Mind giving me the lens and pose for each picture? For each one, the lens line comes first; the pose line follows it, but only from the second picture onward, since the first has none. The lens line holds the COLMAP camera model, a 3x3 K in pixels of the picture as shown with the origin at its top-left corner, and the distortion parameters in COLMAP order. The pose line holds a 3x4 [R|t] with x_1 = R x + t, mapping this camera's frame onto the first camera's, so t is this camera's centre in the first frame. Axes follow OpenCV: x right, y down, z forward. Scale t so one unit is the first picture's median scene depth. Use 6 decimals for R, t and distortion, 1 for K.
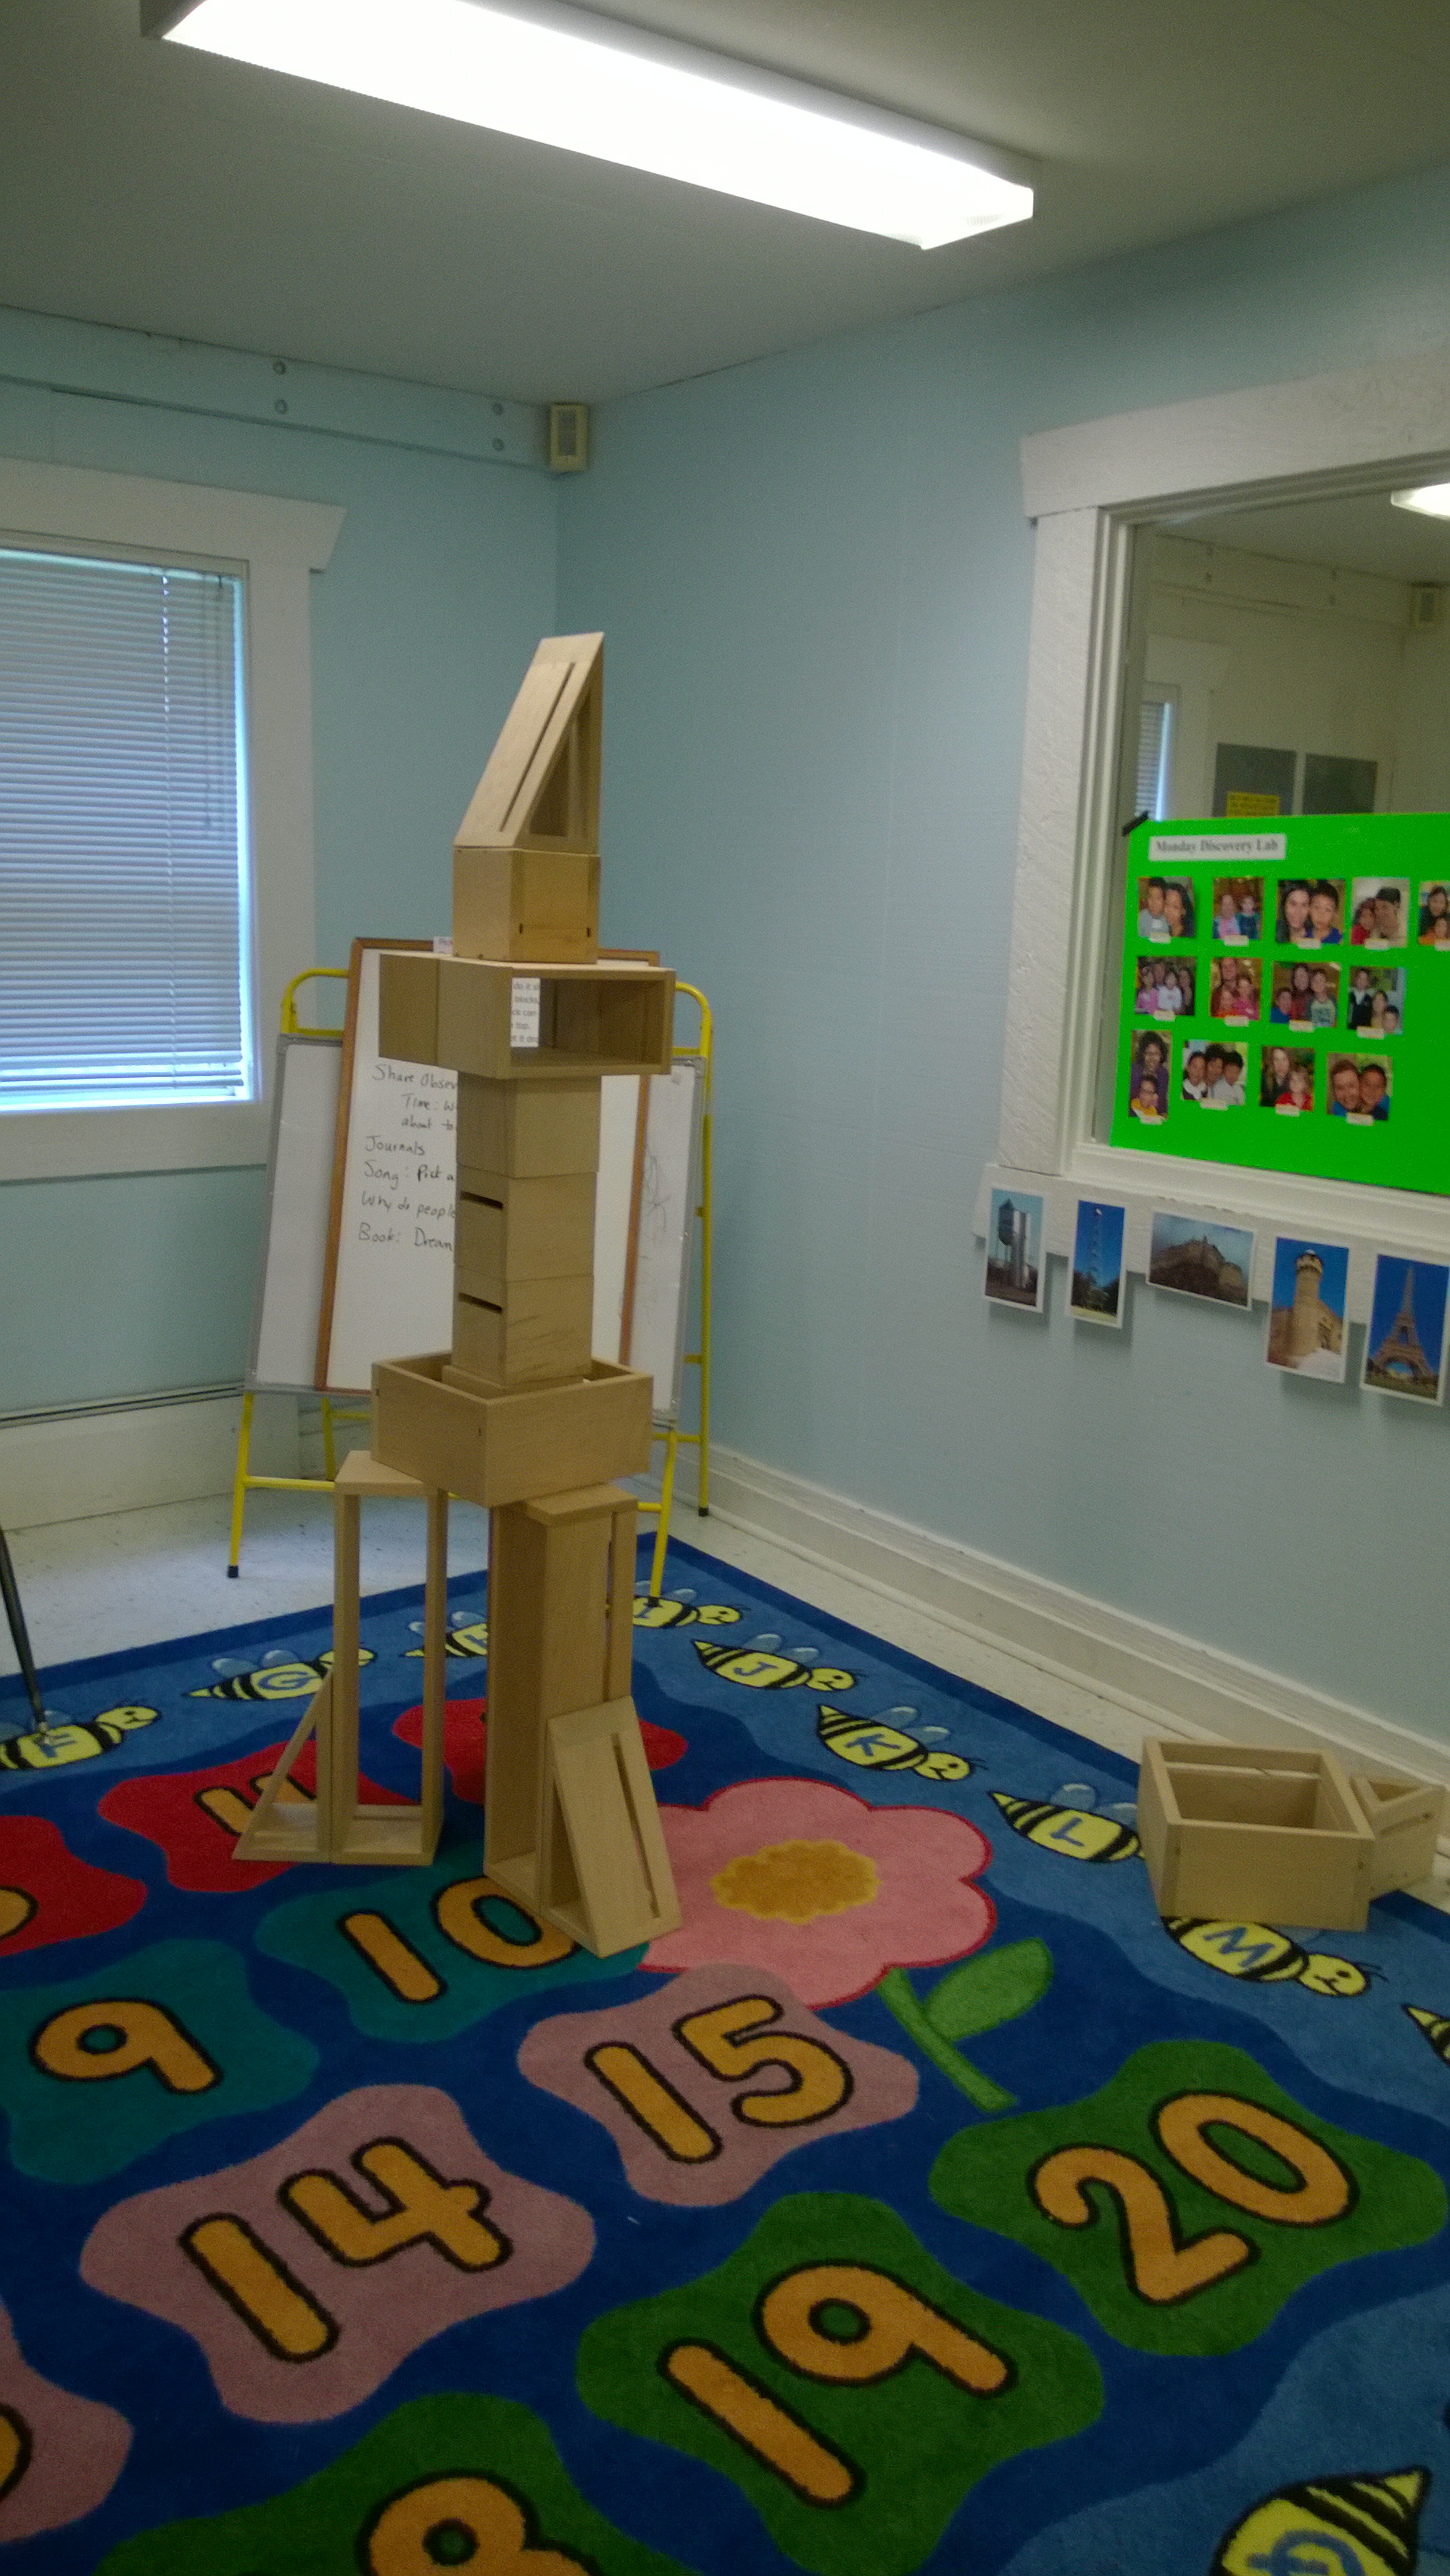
lens RADIAL K [[1952.4, 0, 728.6], [0, 1952.4, 1282.9], [0, 0, 1]] dist [-0.019710, -0.009931]
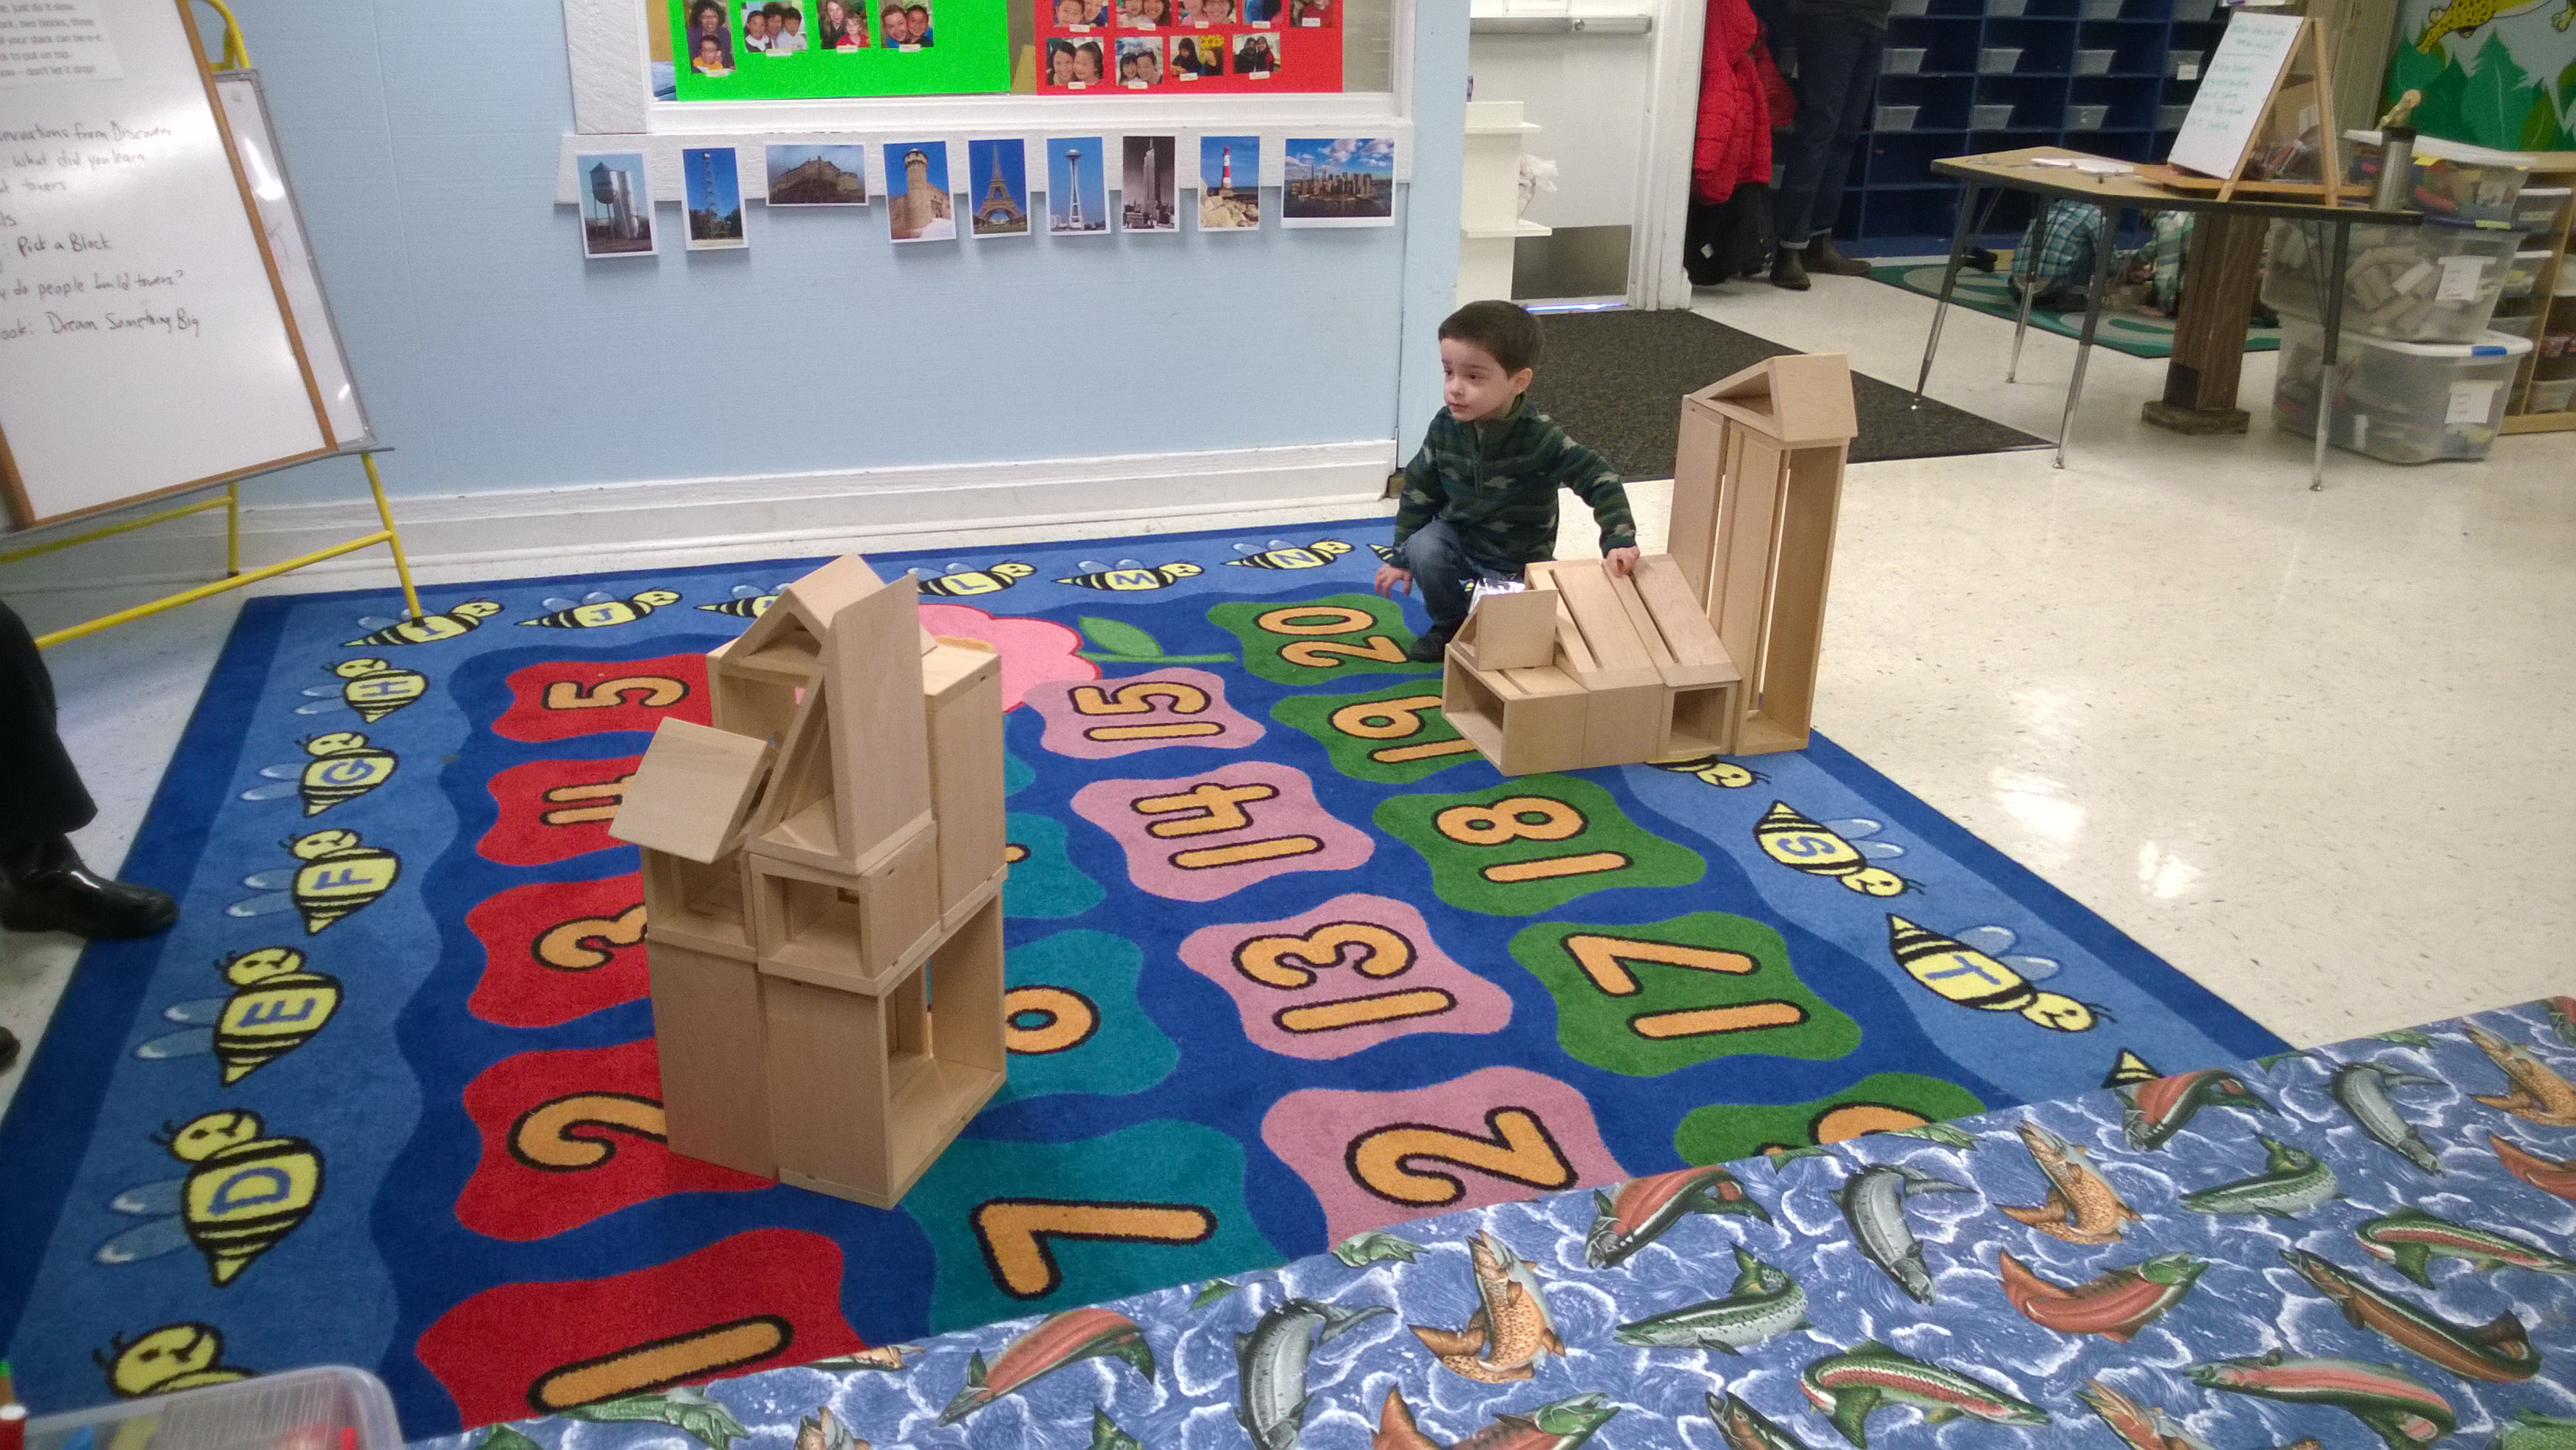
lens RADIAL K [[1952.4, 0, 1284.3], [0, 1952.4, 722.7], [0, 0, 1]] dist [-0.019710, -0.009931]
pose [[0.343036, -0.382517, 0.857909, -0.924190], [0.184537, 0.922972, 0.337740, -0.056863], [-0.921017, 0.042459, 0.387201, 0.225184]]
